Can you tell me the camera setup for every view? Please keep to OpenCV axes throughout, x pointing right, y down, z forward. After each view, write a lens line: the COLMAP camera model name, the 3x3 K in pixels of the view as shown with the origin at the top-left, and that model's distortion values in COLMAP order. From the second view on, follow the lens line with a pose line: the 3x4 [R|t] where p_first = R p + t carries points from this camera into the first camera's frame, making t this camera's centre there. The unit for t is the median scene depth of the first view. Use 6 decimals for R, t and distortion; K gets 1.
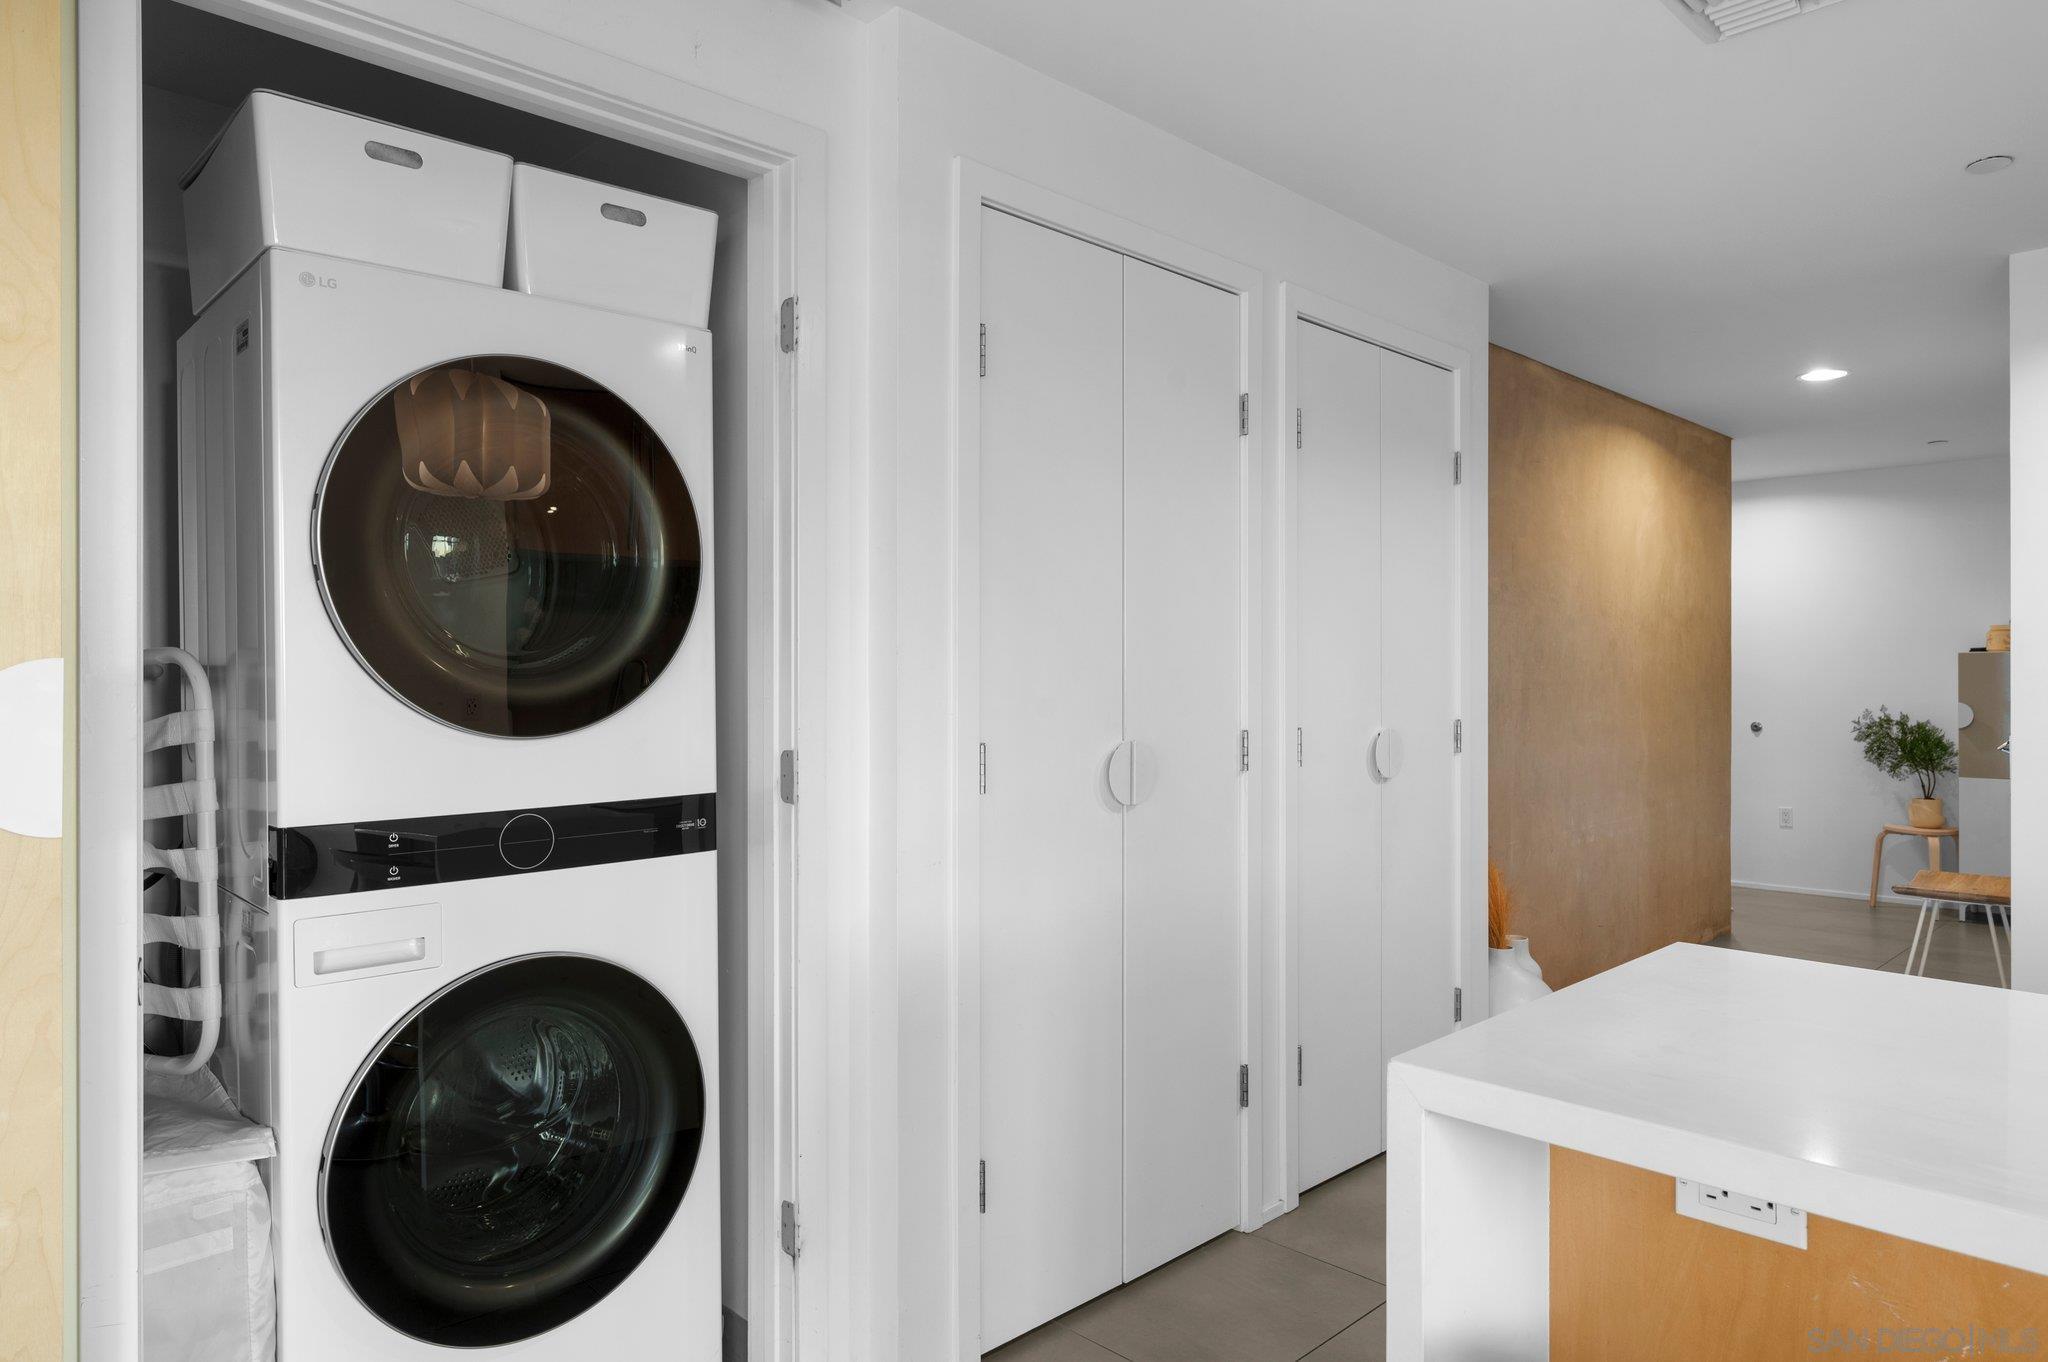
lens RADIAL K [[1274.8, 0, 1028.9], [0, 1274.8, 713.3], [0, 0, 1]] dist [-0.005158, -0.000322]
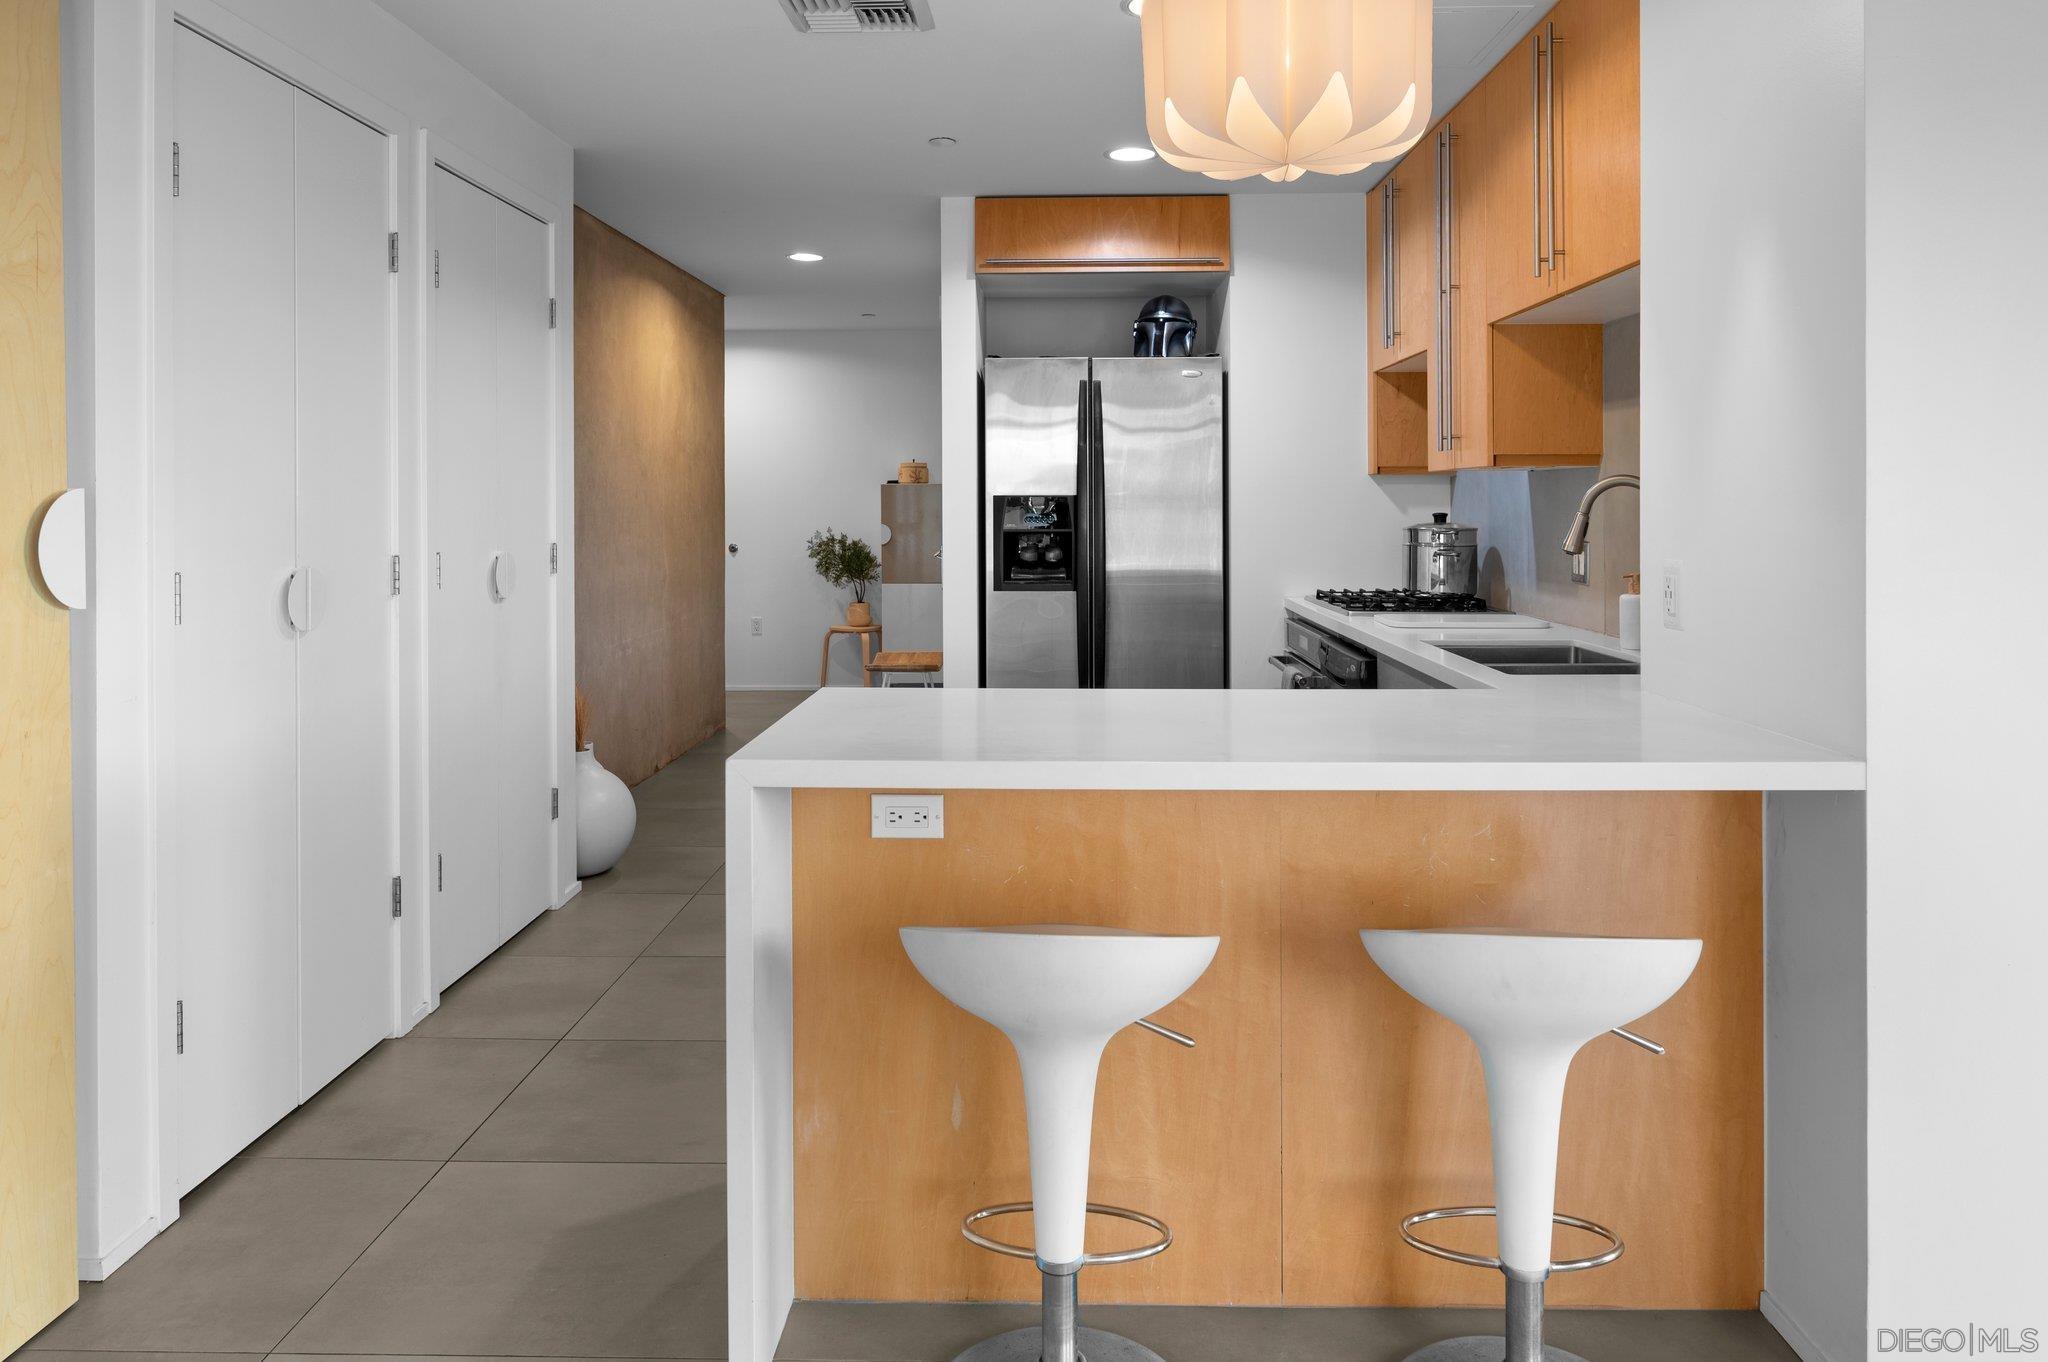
lens RADIAL K [[1355.9, 0, 1024.0], [0, 1355.9, 681.0], [0, 0, 1]] dist [-0.027700, -0.000368]
pose [[0.720553, -0.091033, 0.687398, -0.166924], [0.021659, 0.993816, 0.108910, 0.004650], [-0.693062, -0.063587, 0.718068, -0.117496]]
